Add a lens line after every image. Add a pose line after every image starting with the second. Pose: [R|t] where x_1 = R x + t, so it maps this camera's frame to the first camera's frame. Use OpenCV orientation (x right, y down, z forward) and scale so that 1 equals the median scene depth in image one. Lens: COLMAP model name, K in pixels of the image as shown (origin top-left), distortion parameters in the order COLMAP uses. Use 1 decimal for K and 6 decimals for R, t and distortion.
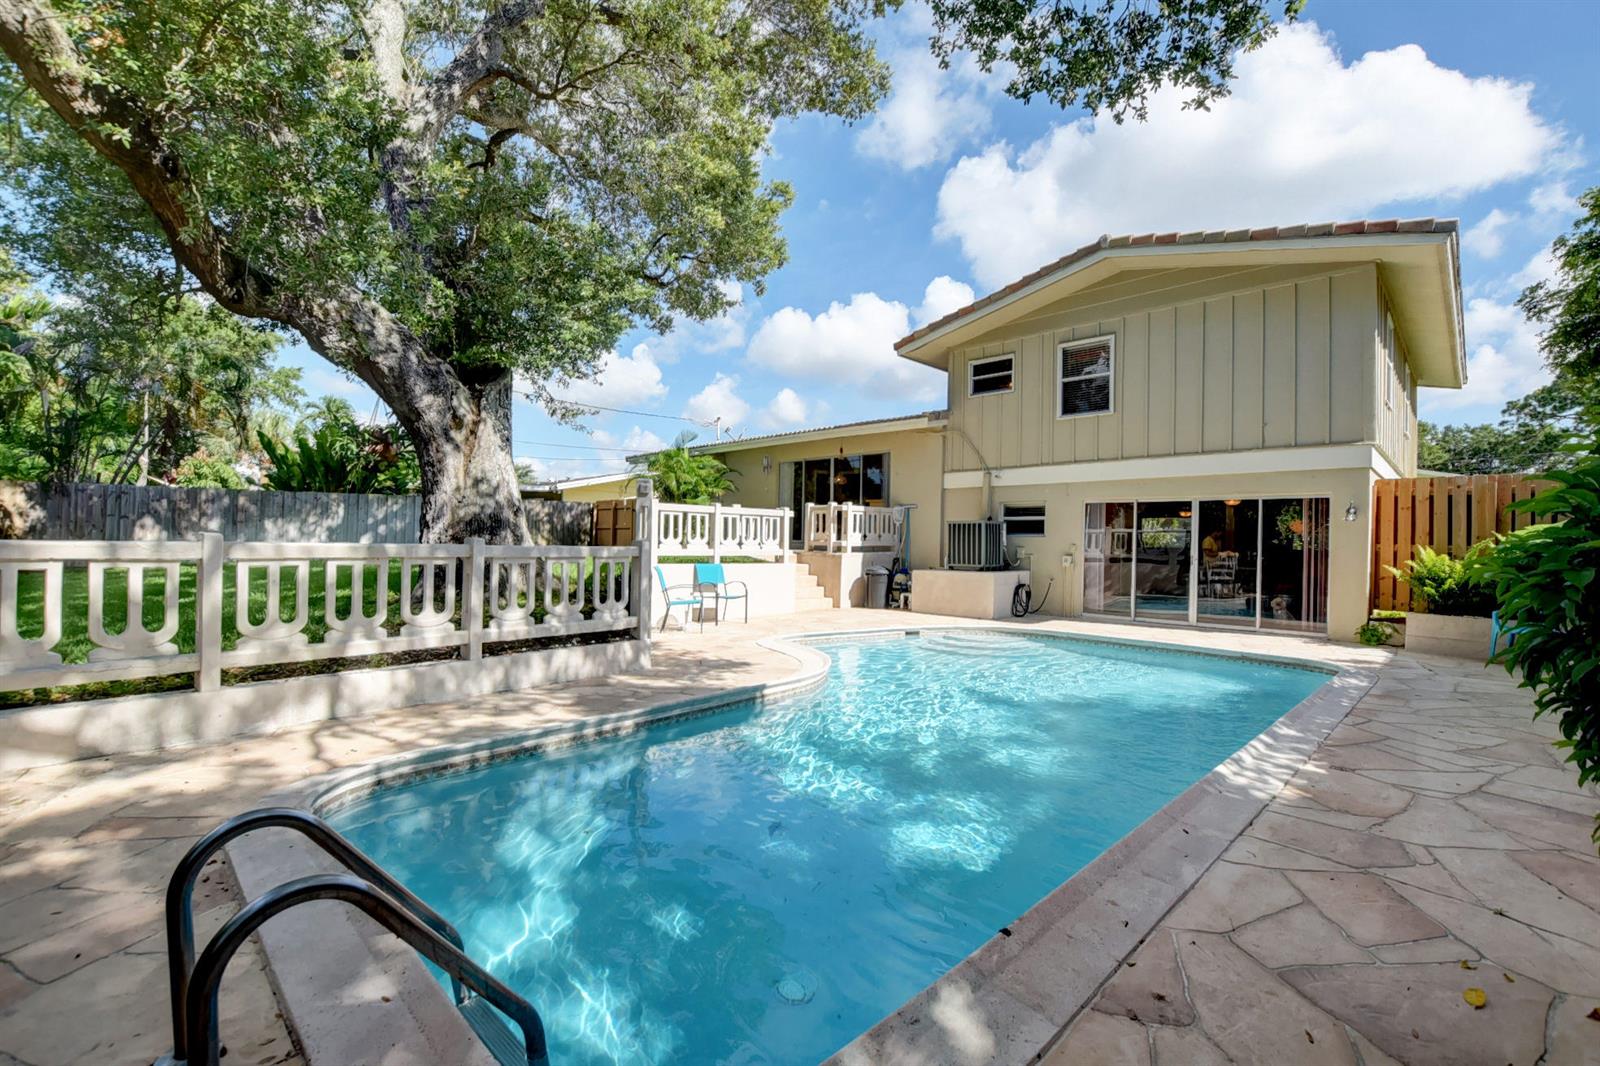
lens RADIAL K [[706.4, 0, 796.6], [0, 706.4, 538.2], [0, 0, 1]] dist [-0.033724, 0.005260]
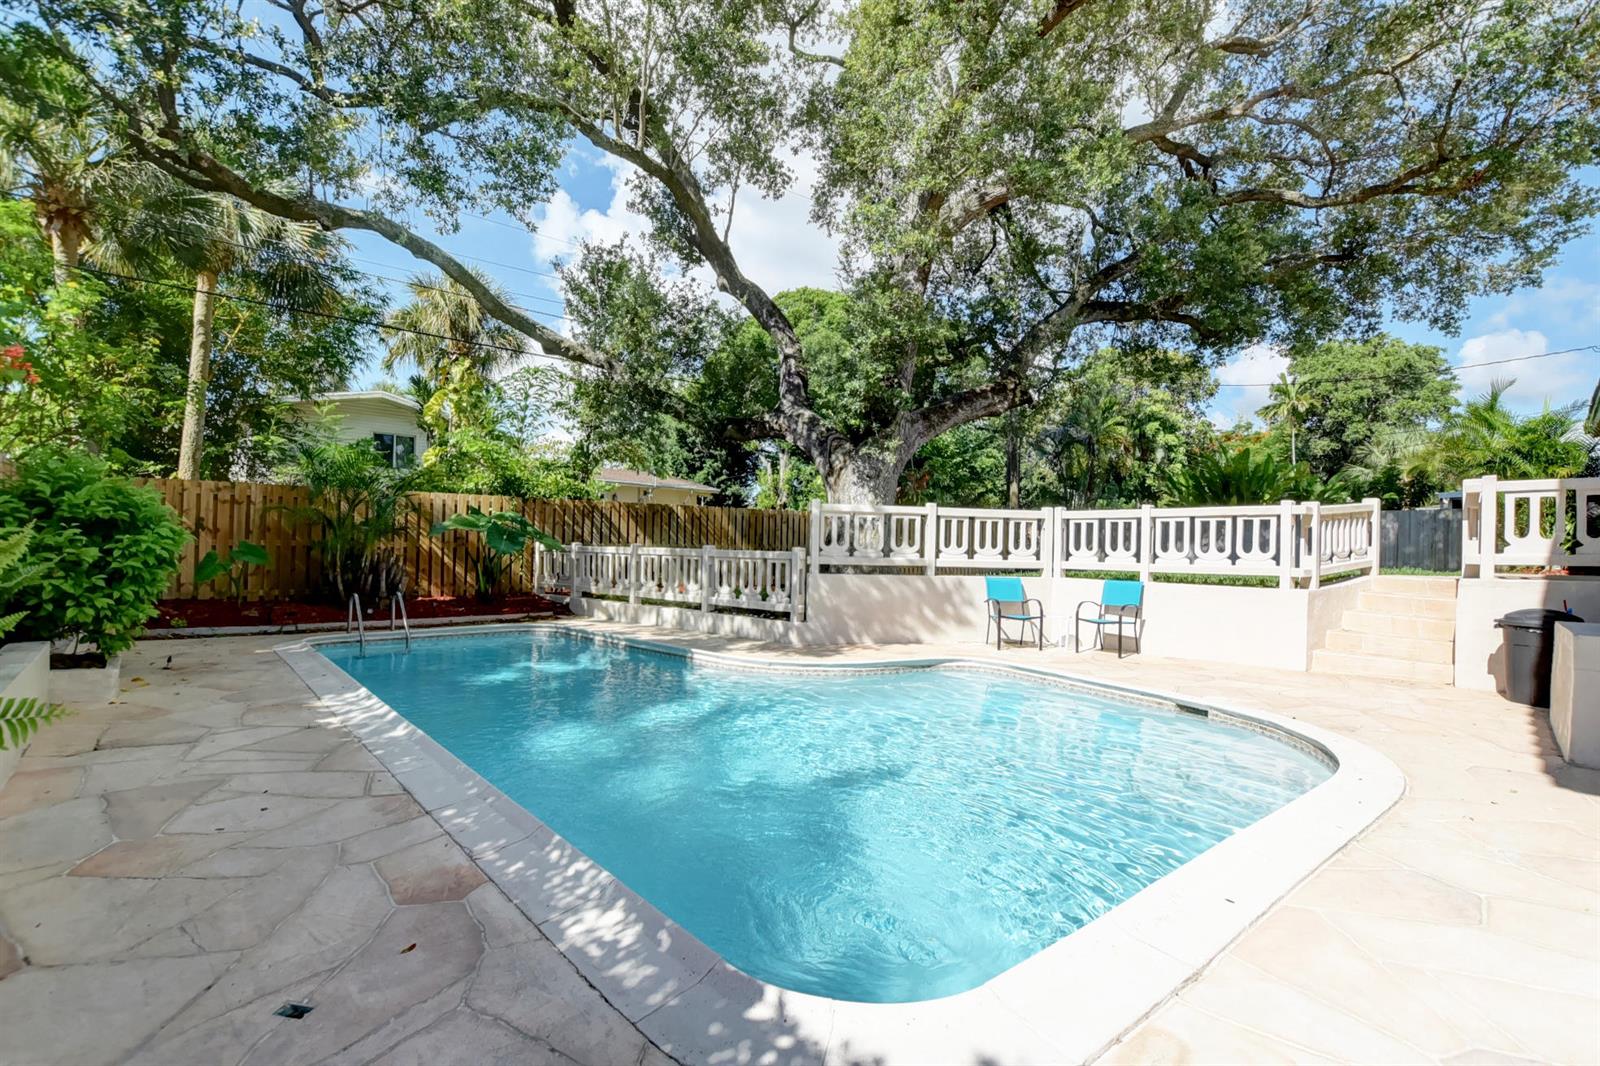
lens RADIAL K [[706.4, 0, 794.6], [0, 706.4, 540.6], [0, 0, 1]] dist [-0.033724, 0.005260]
pose [[-0.043895, -0.028218, -0.998638, 0.820918], [-0.013621, 0.999525, -0.027645, 0.021112], [0.998943, 0.012389, -0.044259, 0.786924]]
